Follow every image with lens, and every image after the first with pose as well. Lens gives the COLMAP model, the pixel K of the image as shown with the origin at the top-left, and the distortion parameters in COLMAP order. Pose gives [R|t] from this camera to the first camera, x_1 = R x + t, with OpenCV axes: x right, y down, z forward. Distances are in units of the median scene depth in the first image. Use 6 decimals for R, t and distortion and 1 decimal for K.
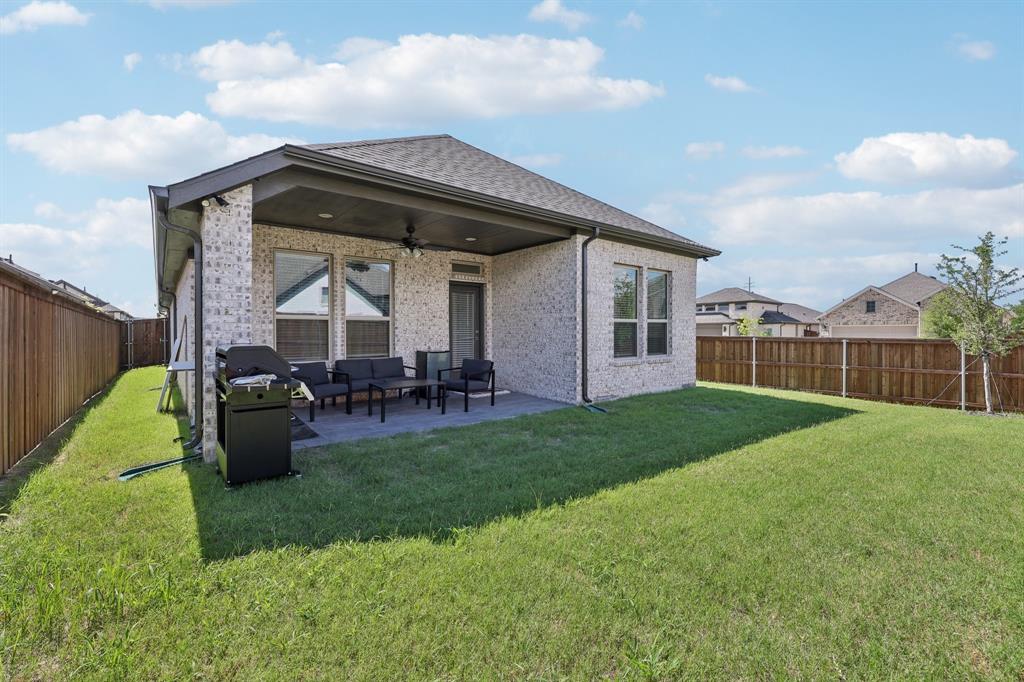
lens RADIAL K [[436.0, 0, 513.6], [0, 436.0, 332.2], [0, 0, 1]] dist [0.001147, 0.000362]
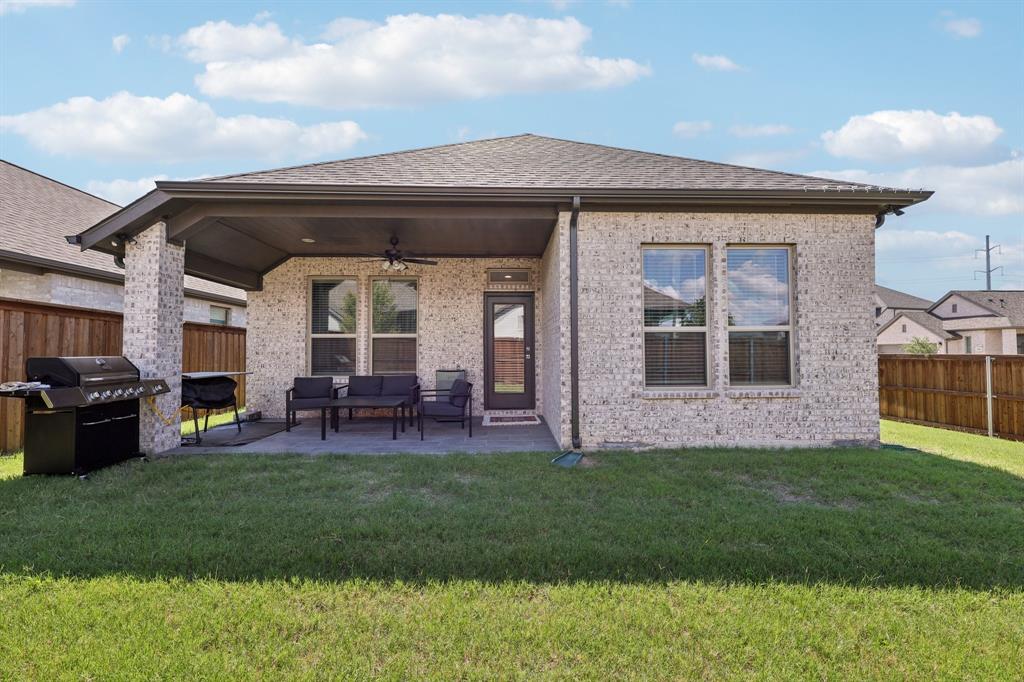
lens RADIAL K [[434.0, 0, 513.3], [0, 434.0, 341.1], [0, 0, 1]] dist [0.000792, 0.000110]
pose [[0.796630, -0.018674, -0.604179, 0.470364], [0.000902, 0.999558, -0.029705, 0.010128], [0.604467, 0.023119, 0.796295, 0.352174]]
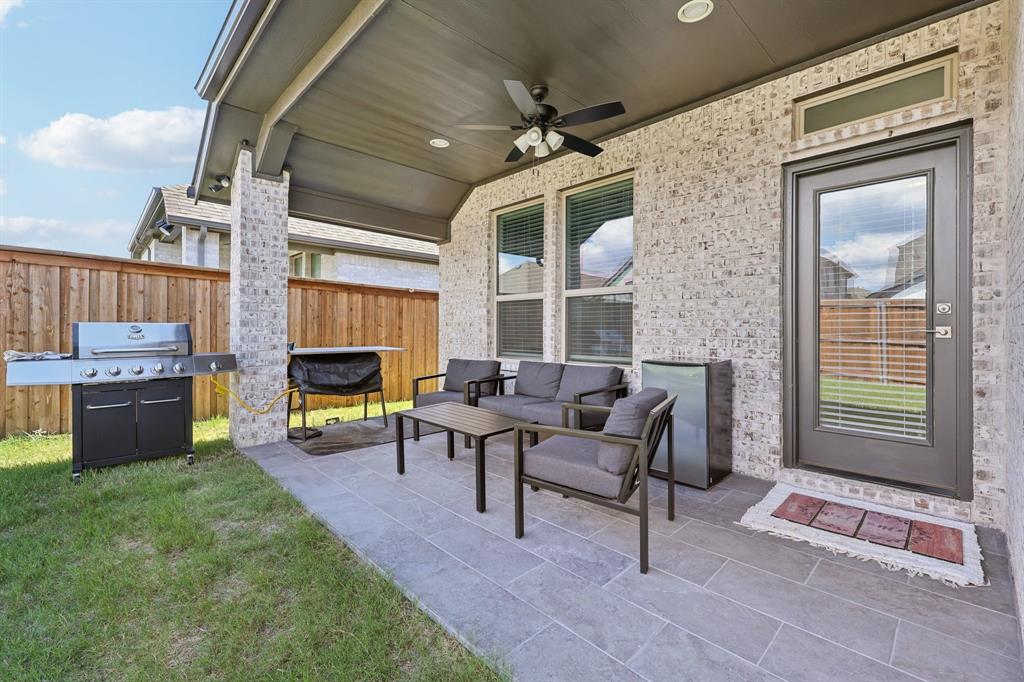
lens RADIAL K [[436.0, 0, 513.6], [0, 436.0, 332.2], [0, 0, 1]] dist [0.001147, 0.000362]
pose [[0.087068, 0.004742, -0.996191, 0.194782], [-0.009647, 0.999946, 0.003916, 0.017475], [0.996156, 0.009269, 0.087109, 0.812658]]
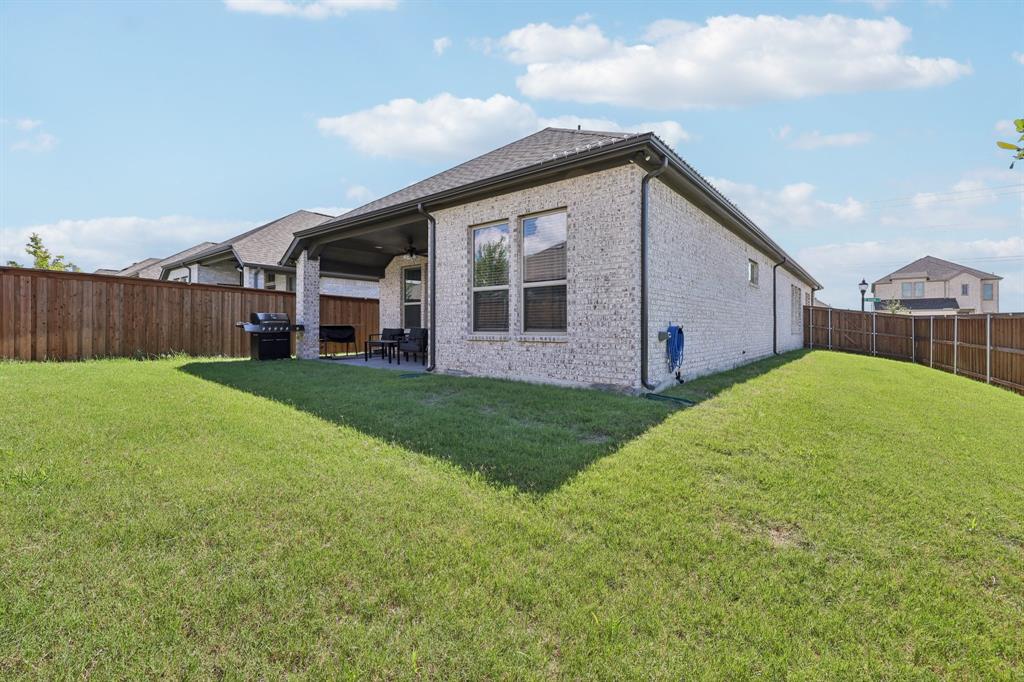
lens RADIAL K [[436.0, 0, 513.6], [0, 436.0, 332.2], [0, 0, 1]] dist [0.001147, 0.000362]
pose [[0.210131, 0.010707, -0.977615, 1.137514], [-0.007163, 0.999930, 0.009412, 0.052255], [0.977647, 0.005025, 0.210193, 0.898373]]
